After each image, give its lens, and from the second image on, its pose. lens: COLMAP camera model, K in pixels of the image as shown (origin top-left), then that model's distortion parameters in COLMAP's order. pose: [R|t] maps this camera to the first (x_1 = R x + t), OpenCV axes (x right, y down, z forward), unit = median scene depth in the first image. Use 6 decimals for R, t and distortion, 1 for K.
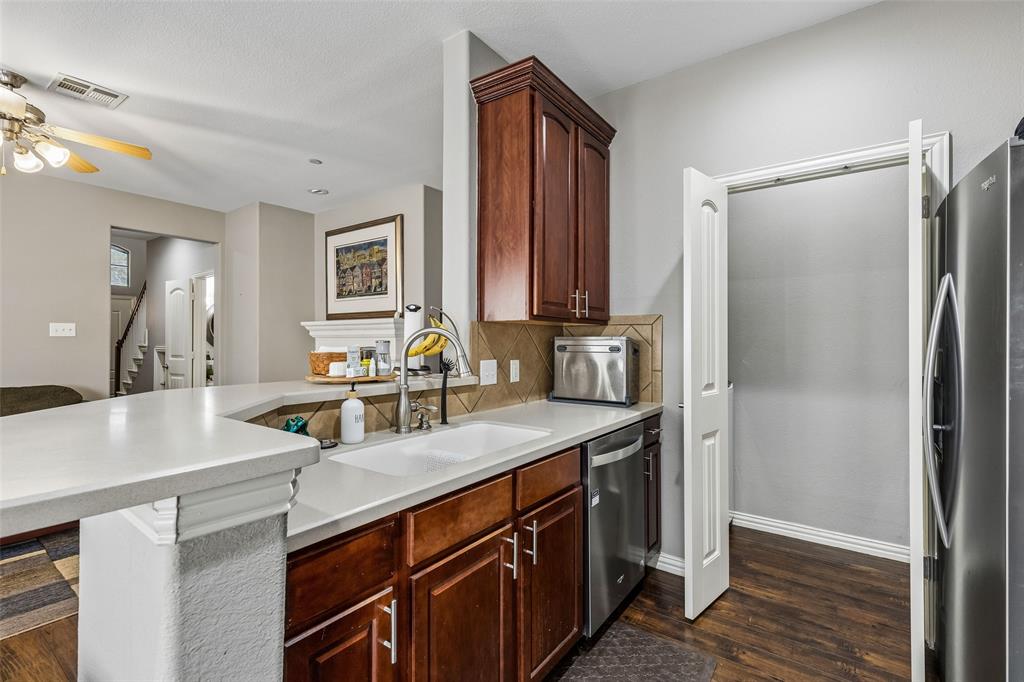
lens RADIAL K [[462.5, 0, 527.4], [0, 462.5, 338.7], [0, 0, 1]] dist [0.008224, -0.000032]
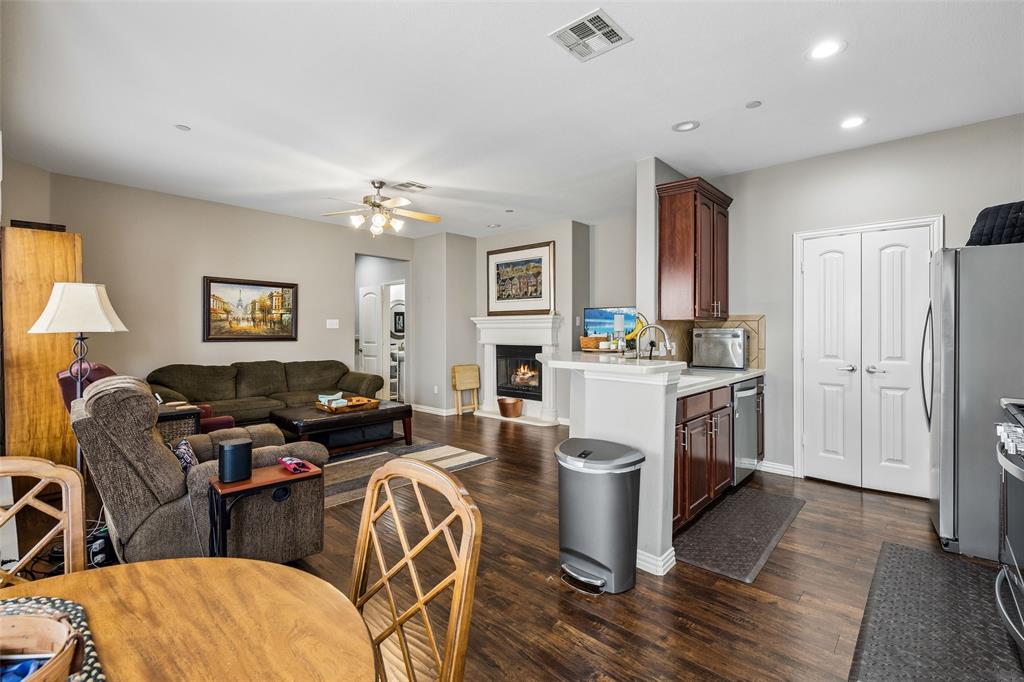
lens RADIAL K [[462.6, 0, 518.3], [0, 462.6, 332.4], [0, 0, 1]] dist [0.002642, 0.000307]
pose [[0.993700, -0.001203, -0.112066, -0.334211], [0.002115, 0.999966, 0.008019, -0.004172], [0.112052, -0.008206, 0.993668, -0.614877]]
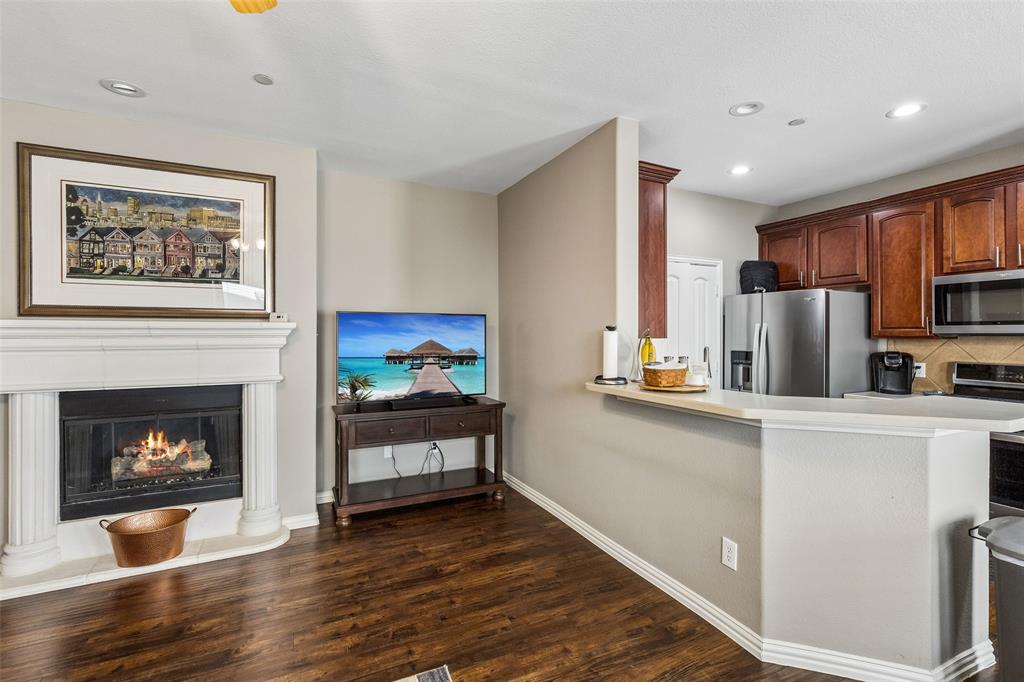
lens RADIAL K [[462.6, 0, 518.3], [0, 462.6, 332.4], [0, 0, 1]] dist [0.002642, 0.000307]
pose [[0.483991, 0.002352, 0.875070, -1.078510], [-0.001968, 0.999997, -0.001599, -0.039774], [-0.875071, -0.000948, 0.483994, 0.481816]]
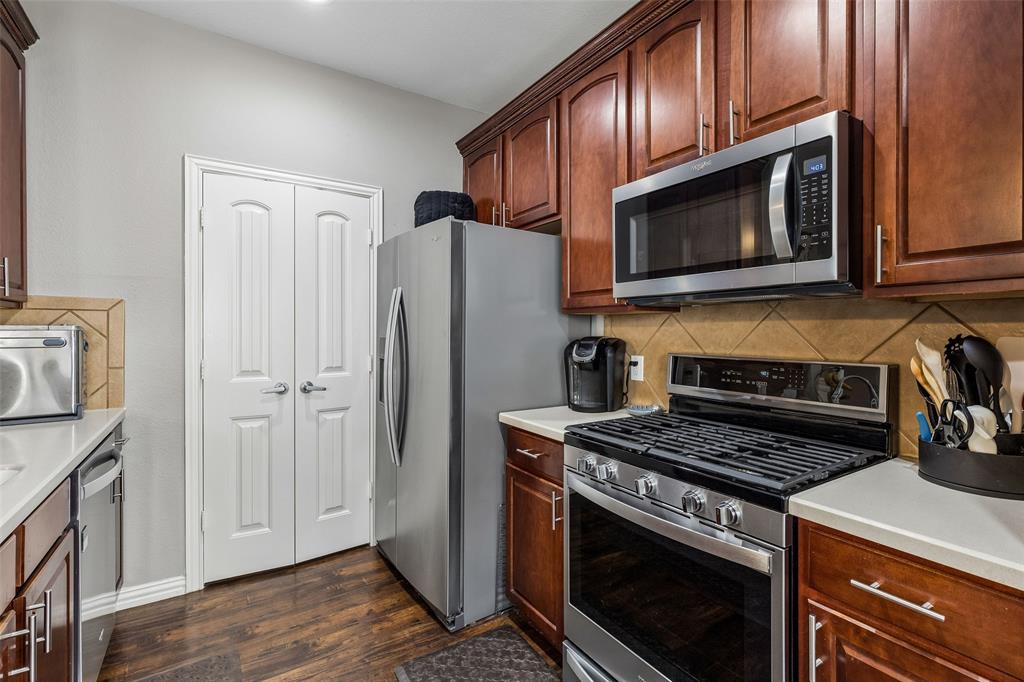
lens RADIAL K [[462.6, 0, 518.3], [0, 462.6, 332.4], [0, 0, 1]] dist [0.002642, 0.000307]
pose [[0.365587, -0.004795, 0.930765, -0.187351], [-0.004286, 0.999967, 0.006835, -0.001614], [-0.930767, -0.006488, 0.365554, 0.043253]]
